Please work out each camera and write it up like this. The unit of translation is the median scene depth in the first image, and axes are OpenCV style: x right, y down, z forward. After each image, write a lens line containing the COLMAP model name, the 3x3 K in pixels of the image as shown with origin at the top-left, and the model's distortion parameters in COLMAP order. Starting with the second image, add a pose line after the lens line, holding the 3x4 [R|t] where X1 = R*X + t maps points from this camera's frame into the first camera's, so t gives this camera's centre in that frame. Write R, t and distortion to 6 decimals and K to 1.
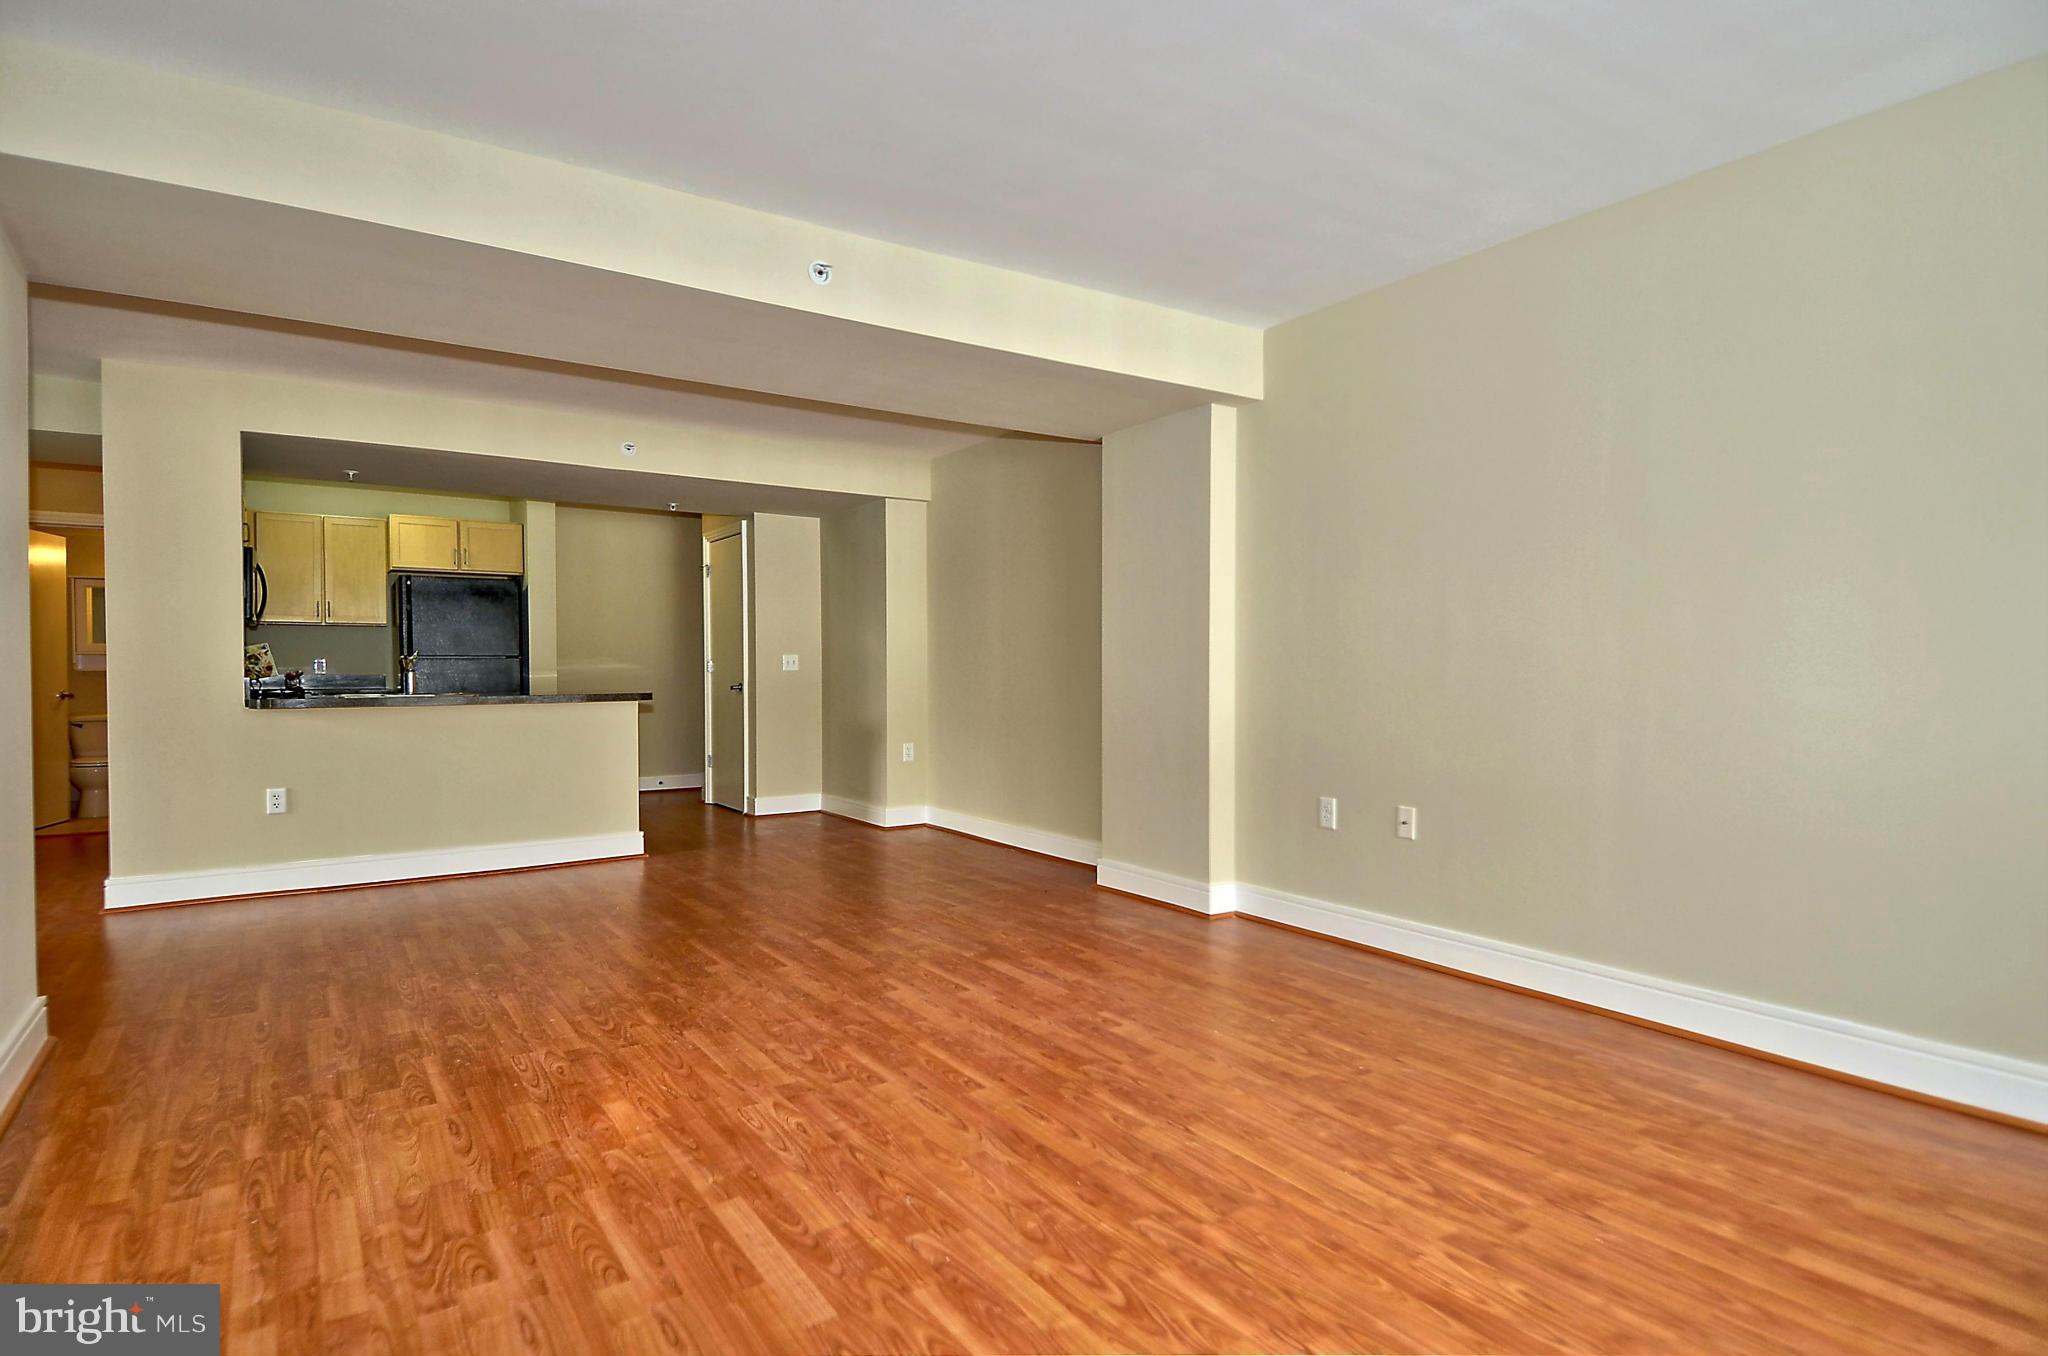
lens RADIAL K [[1095.2, 0, 1026.6], [0, 1095.2, 681.4], [0, 0, 1]] dist [0.019374, -0.024479]
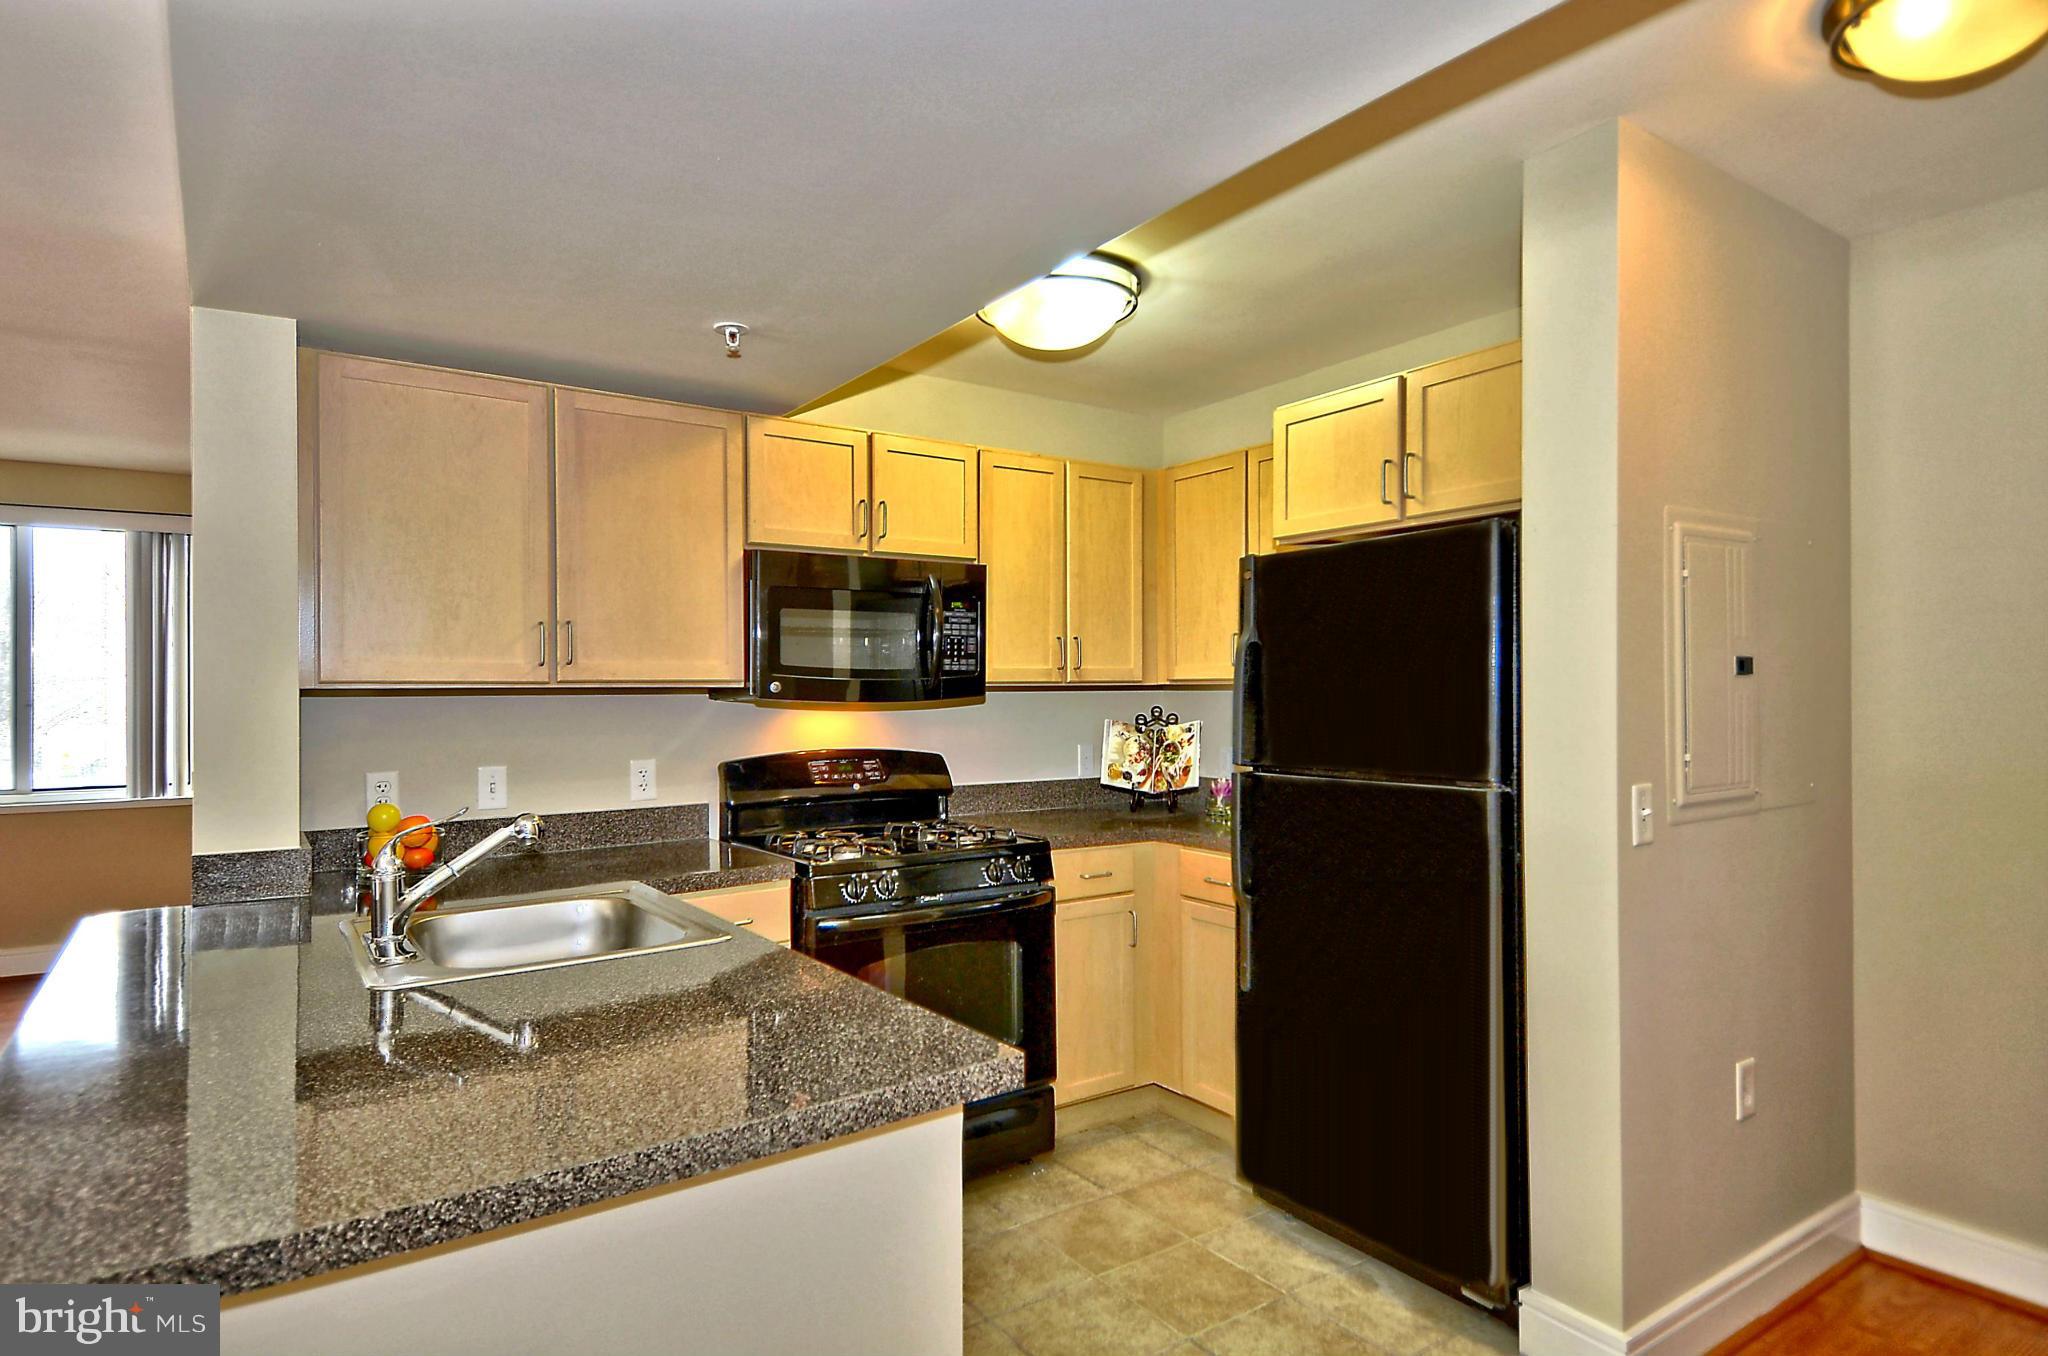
lens RADIAL K [[1095.2, 0, 1026.6], [0, 1095.2, 681.4], [0, 0, 1]] dist [0.019374, -0.024479]
pose [[0.008421, -0.012874, -0.999882, -0.402143], [-0.004648, 0.999906, -0.012913, -0.106245], [0.999954, 0.004757, 0.008360, 2.098635]]
